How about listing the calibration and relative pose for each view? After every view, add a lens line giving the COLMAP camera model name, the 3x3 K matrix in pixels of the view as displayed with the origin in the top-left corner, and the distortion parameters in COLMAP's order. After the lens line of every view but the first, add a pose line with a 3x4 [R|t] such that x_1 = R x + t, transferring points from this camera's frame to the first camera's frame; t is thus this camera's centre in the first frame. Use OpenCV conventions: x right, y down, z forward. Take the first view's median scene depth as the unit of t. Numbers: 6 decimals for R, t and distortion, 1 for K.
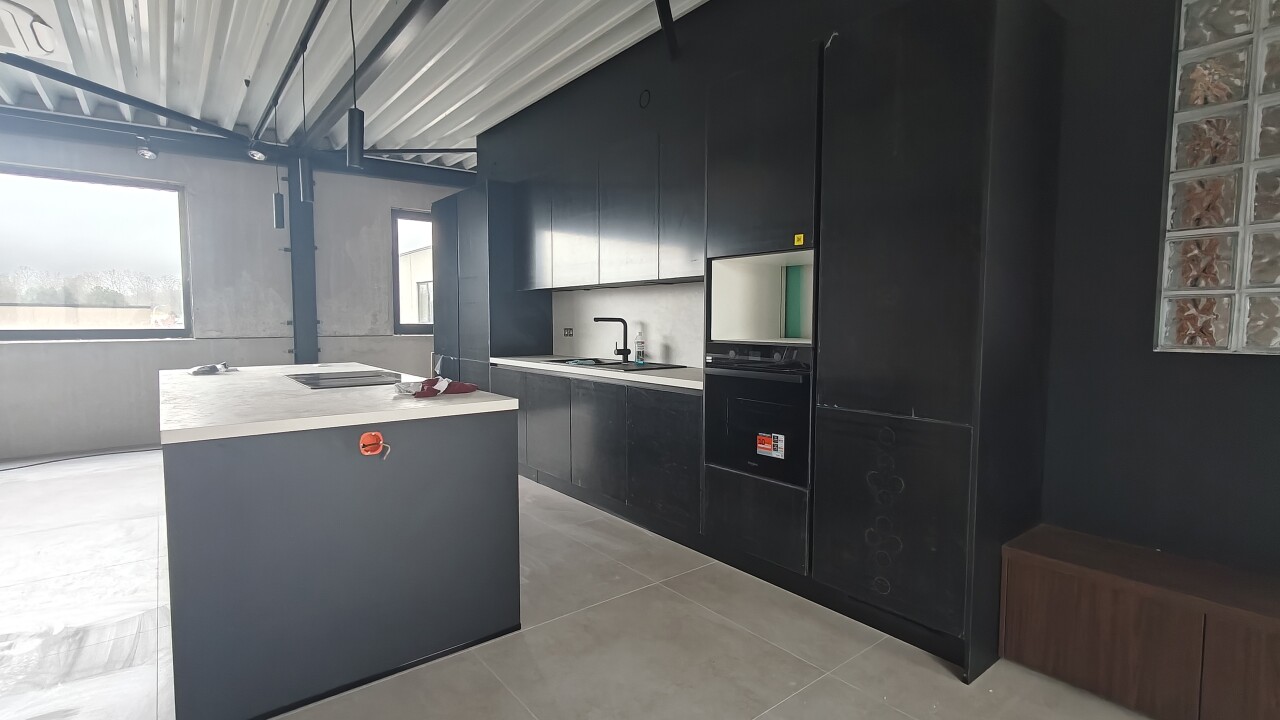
lens RADIAL K [[598.1, 0, 639.8], [0, 598.1, 357.2], [0, 0, 1]] dist [-0.001625, 0.003556]
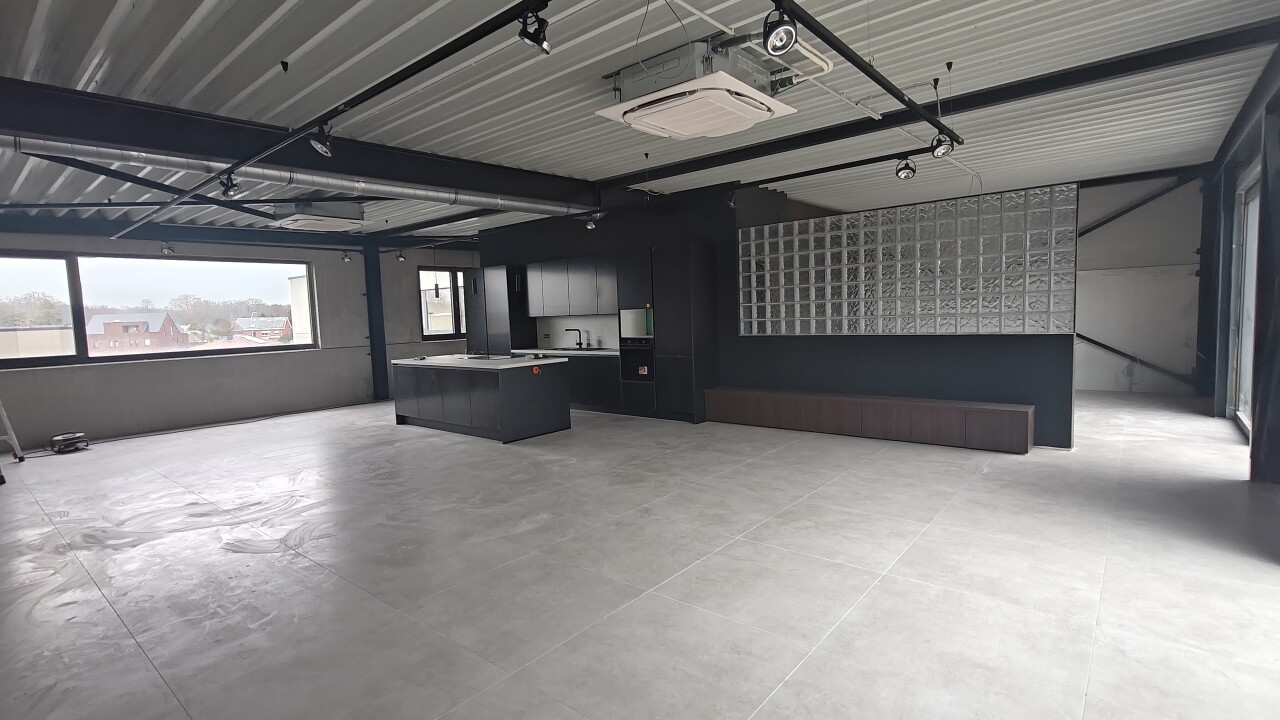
lens RADIAL K [[598.1, 0, 647.8], [0, 598.1, 355.8], [0, 0, 1]] dist [-0.001625, 0.003556]
pose [[0.976995, -0.053324, 0.206487, -0.254131], [0.051333, 0.998569, 0.014989, 0.015633], [-0.206991, -0.004044, 0.978334, -1.316458]]
